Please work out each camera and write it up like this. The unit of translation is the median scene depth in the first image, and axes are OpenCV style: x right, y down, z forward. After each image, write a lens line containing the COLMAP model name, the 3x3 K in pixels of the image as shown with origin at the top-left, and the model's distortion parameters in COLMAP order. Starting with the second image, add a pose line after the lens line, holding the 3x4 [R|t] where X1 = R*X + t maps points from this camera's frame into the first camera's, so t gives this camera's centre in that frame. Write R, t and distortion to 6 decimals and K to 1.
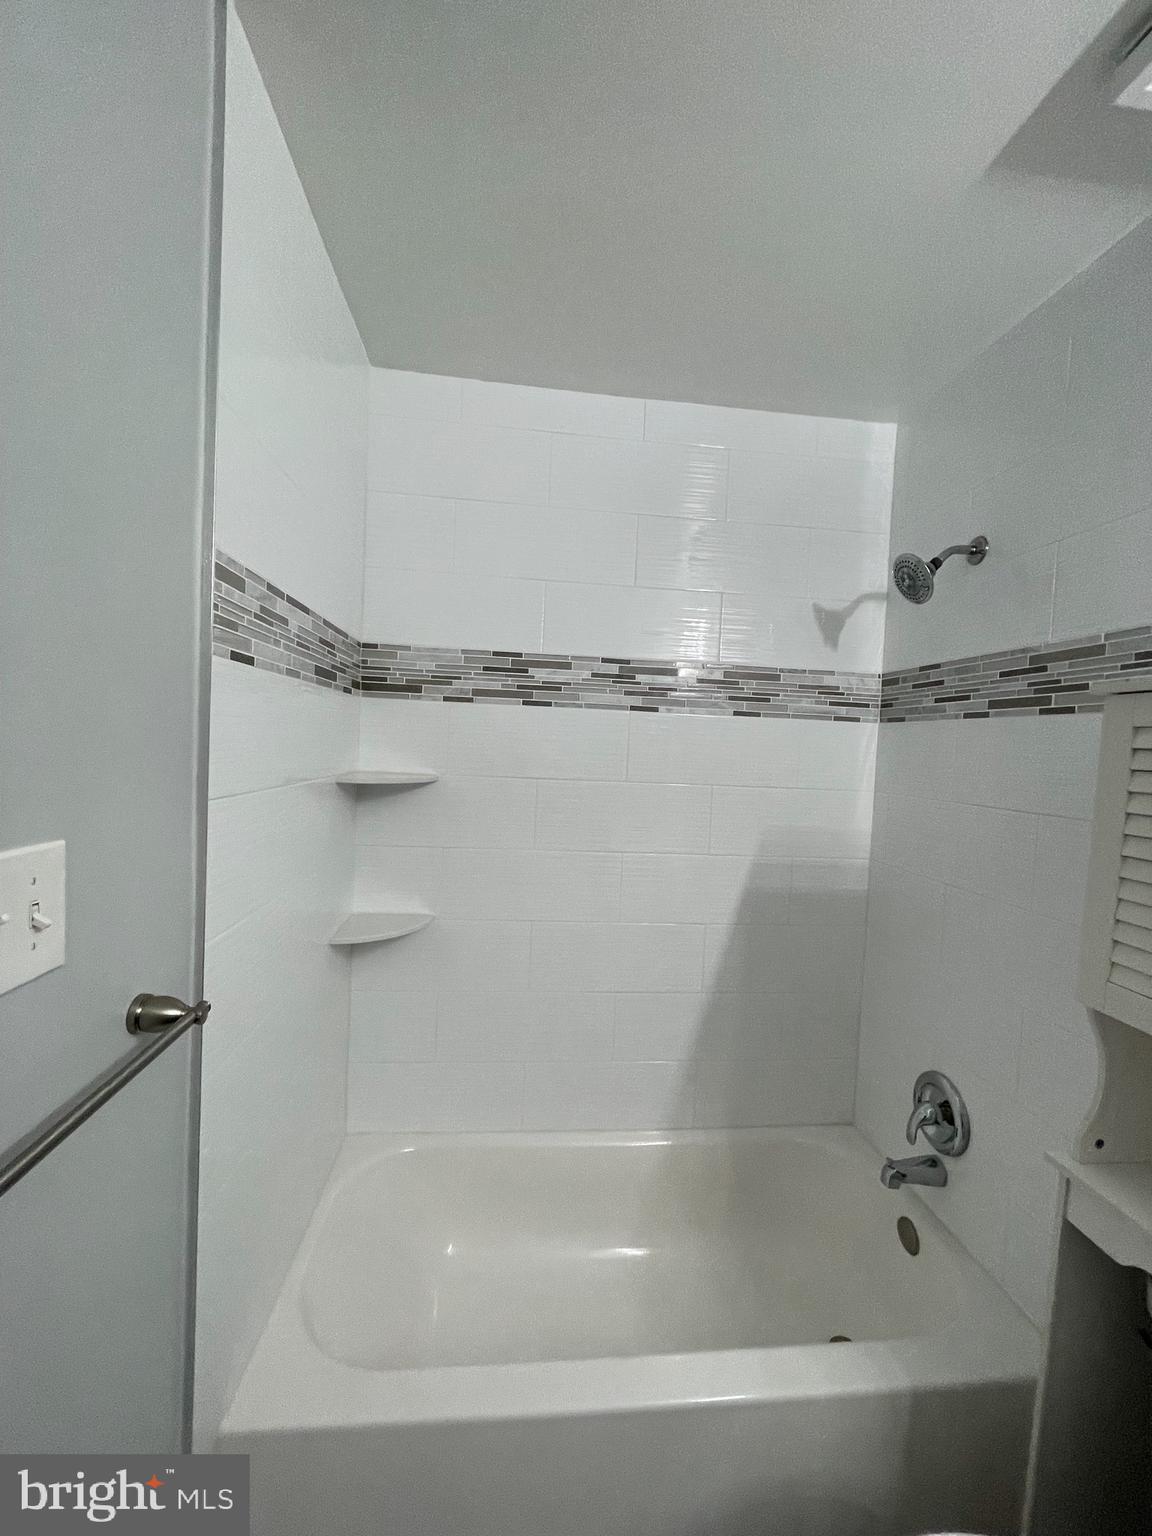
lens RADIAL K [[620.9, 0, 578.9], [0, 620.9, 768.0], [0, 0, 1]] dist [-0.000641, -0.000057]
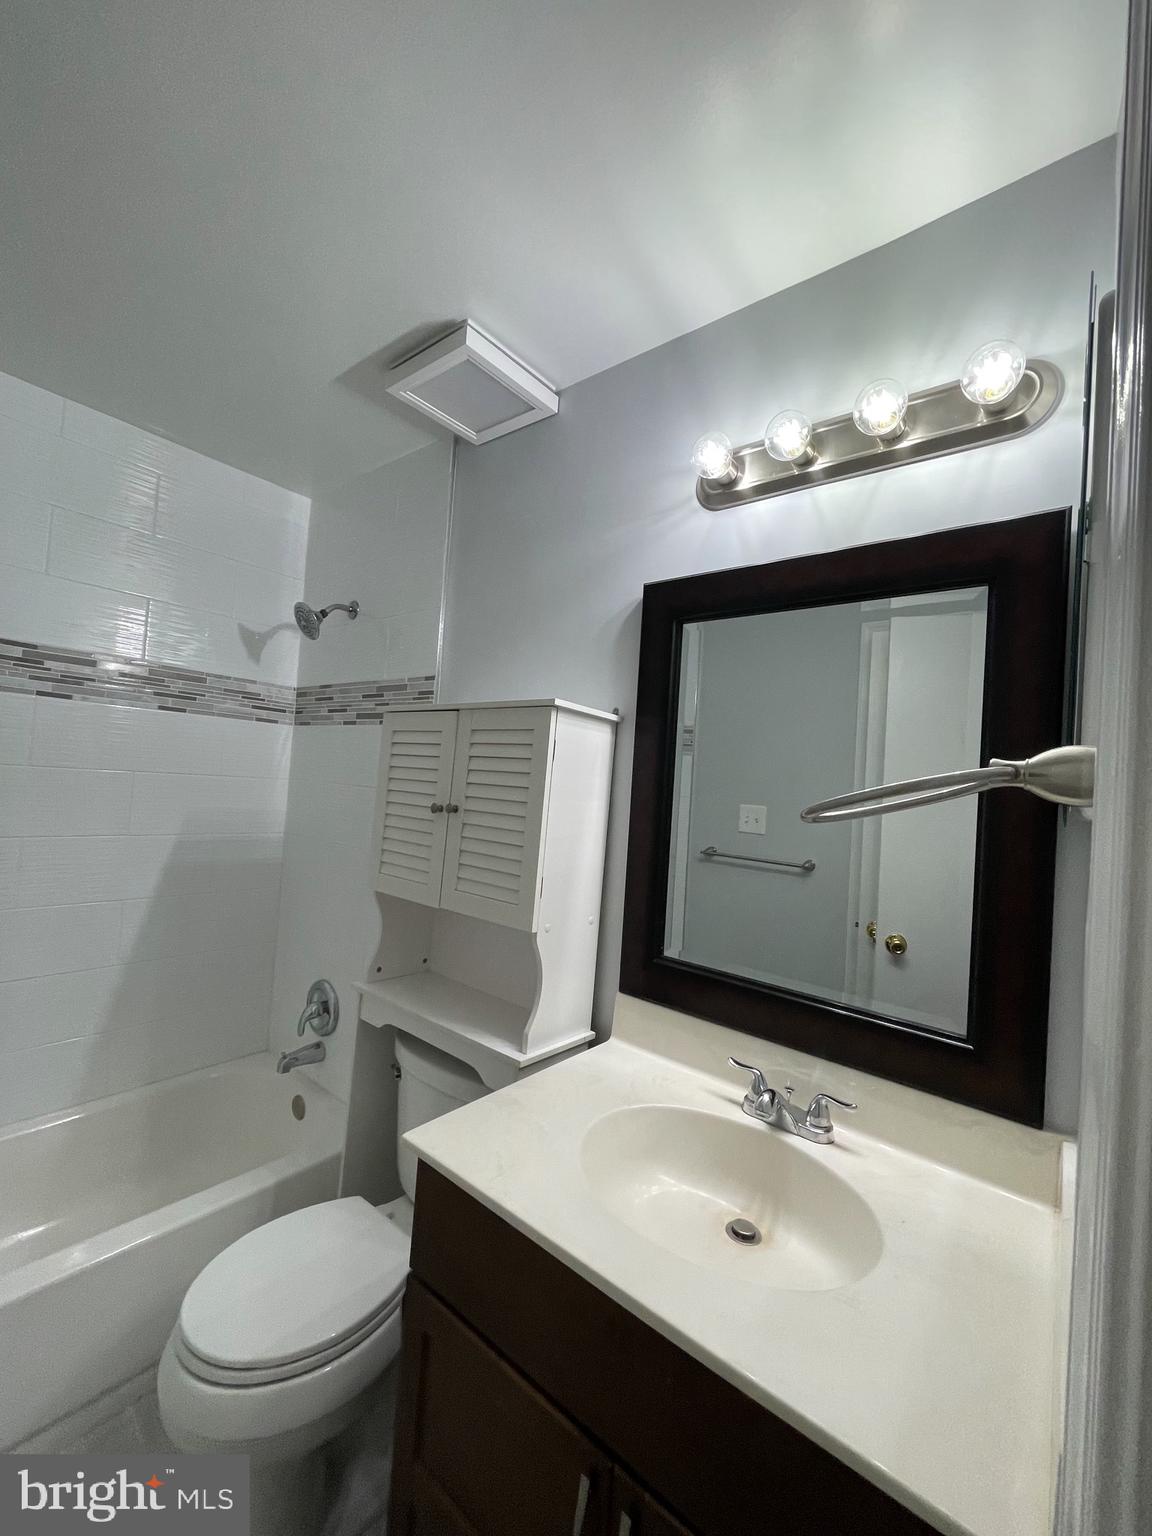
lens RADIAL K [[620.9, 0, 579.4], [0, 620.9, 768.0], [0, 0, 1]] dist [-0.000641, -0.000057]
pose [[0.705199, 0.022342, 0.708657, -0.006523], [-0.009495, 0.999711, -0.022069, 0.041229], [-0.708946, 0.008835, 0.705208, -0.350373]]
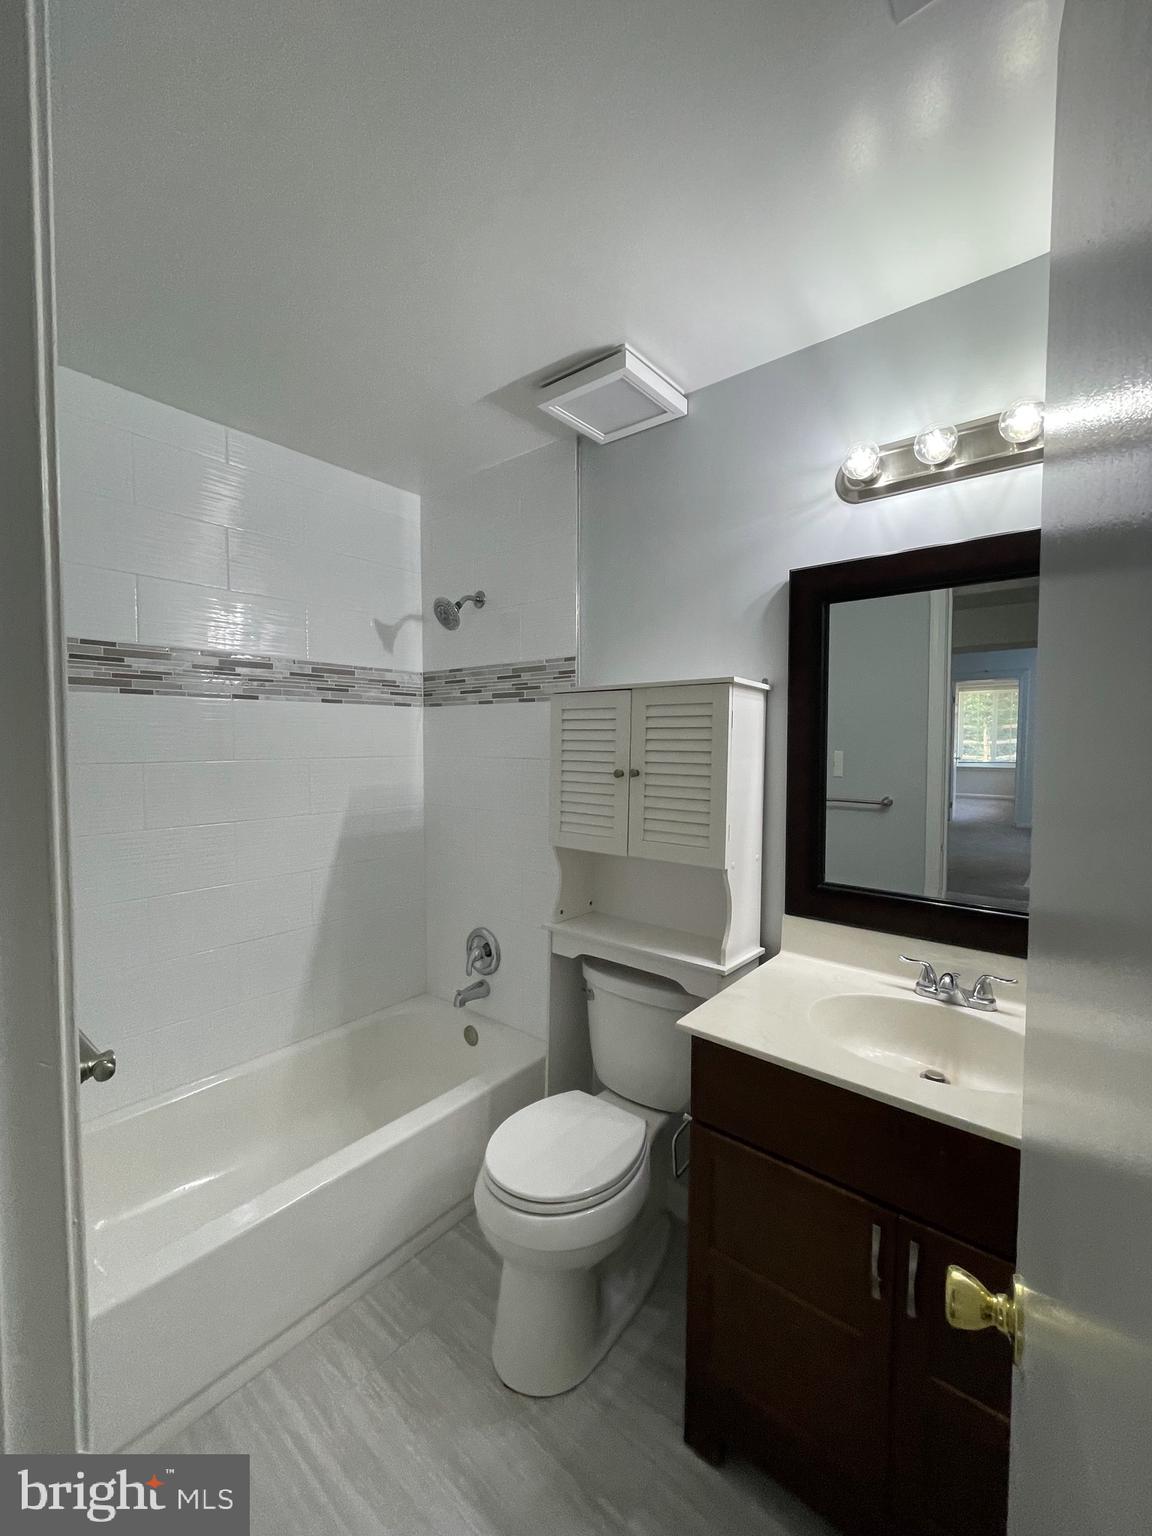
lens RADIAL K [[620.9, 0, 581.0], [0, 620.9, 767.4], [0, 0, 1]] dist [-0.000641, -0.000057]
pose [[0.709173, -0.076438, 0.700878, -0.291059], [0.057600, 0.997064, 0.050459, 0.014780], [-0.702677, 0.004587, 0.711494, -0.286389]]
